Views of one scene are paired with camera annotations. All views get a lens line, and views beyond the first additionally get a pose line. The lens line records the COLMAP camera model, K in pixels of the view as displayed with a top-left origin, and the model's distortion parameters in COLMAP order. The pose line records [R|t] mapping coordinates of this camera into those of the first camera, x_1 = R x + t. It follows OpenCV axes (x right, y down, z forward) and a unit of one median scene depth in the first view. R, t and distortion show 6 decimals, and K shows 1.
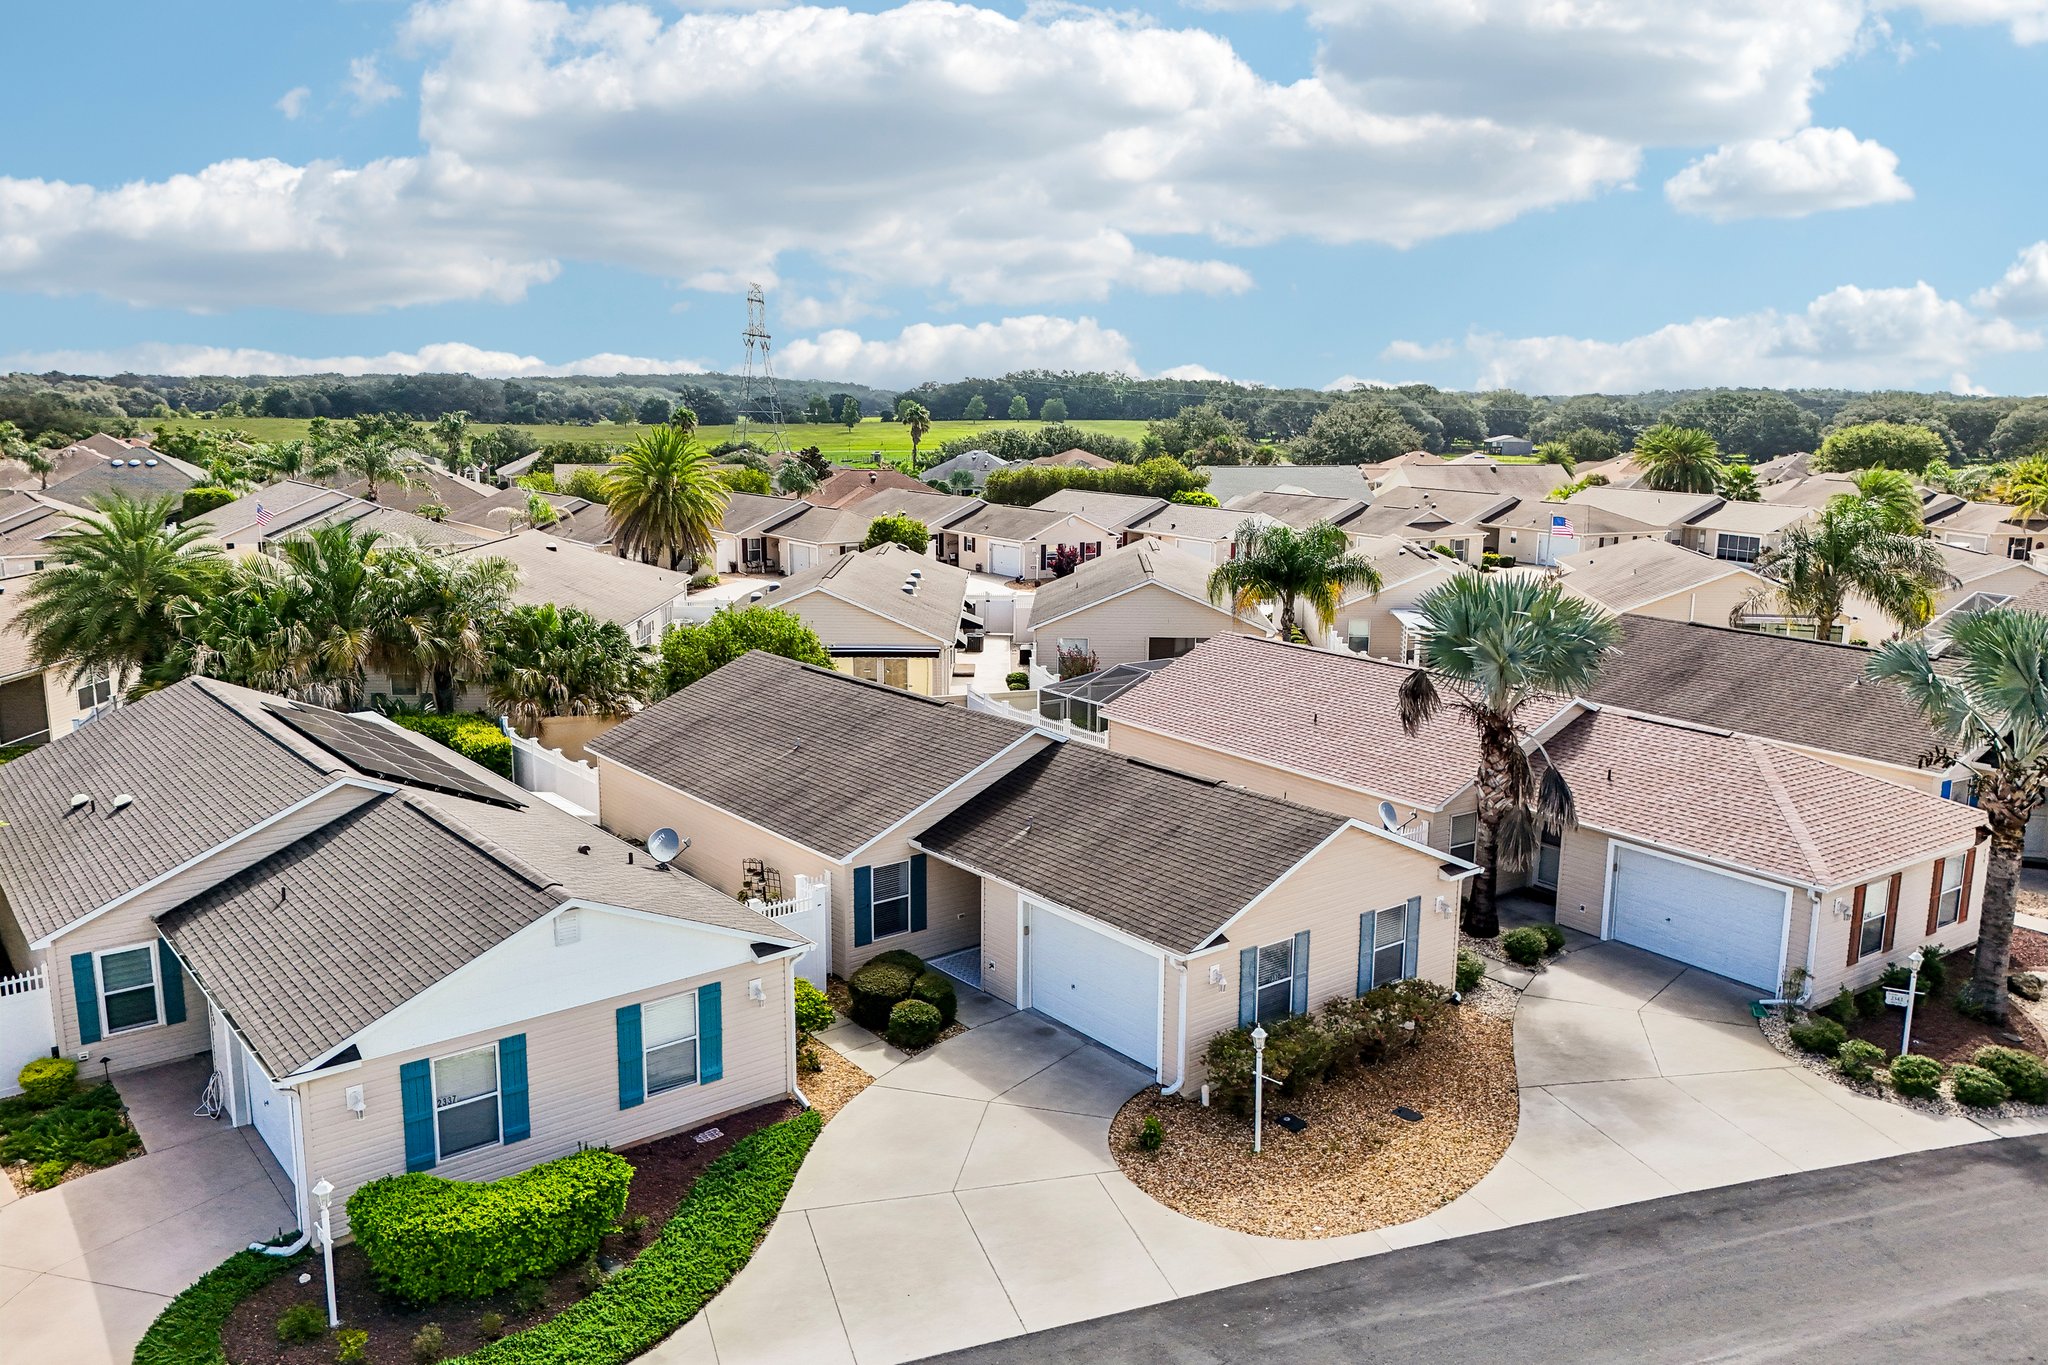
lens RADIAL K [[1448.1, 0, 1026.4], [0, 1448.1, 800.8], [0, 0, 1]] dist [0.083943, -0.046805]
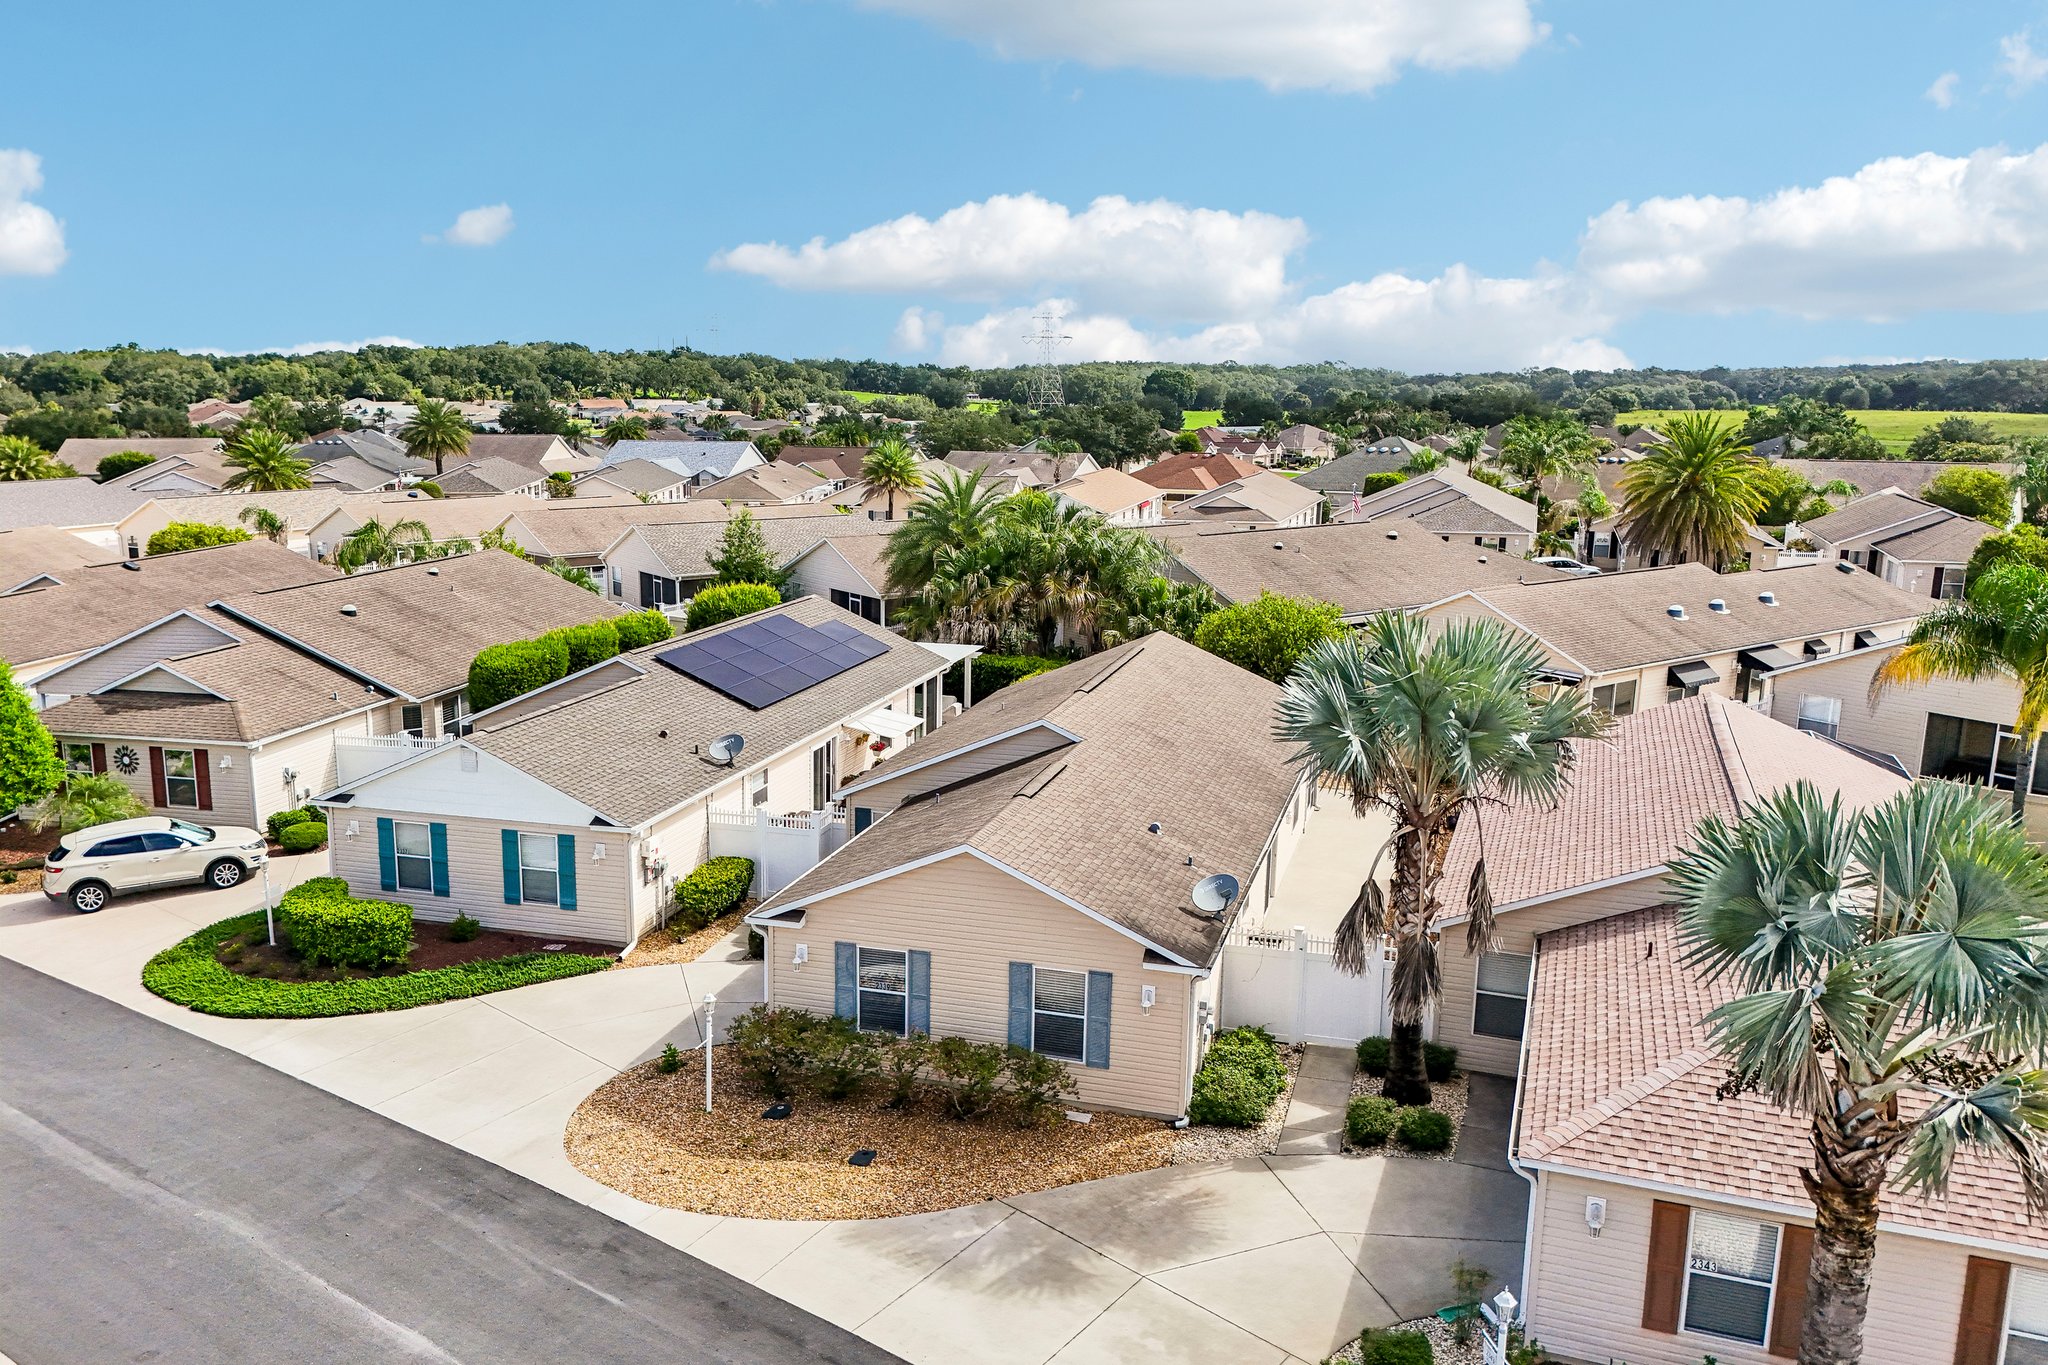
lens RADIAL K [[1505.6, 0, 1022.9], [0, 1505.6, 688.9], [0, 0, 1]] dist [0.086500, -0.100521]
pose [[0.563930, 0.151827, -0.811746, 1.079658], [-0.212681, 0.976499, 0.034890, -0.136112], [0.797966, 0.152967, 0.582967, 0.479298]]
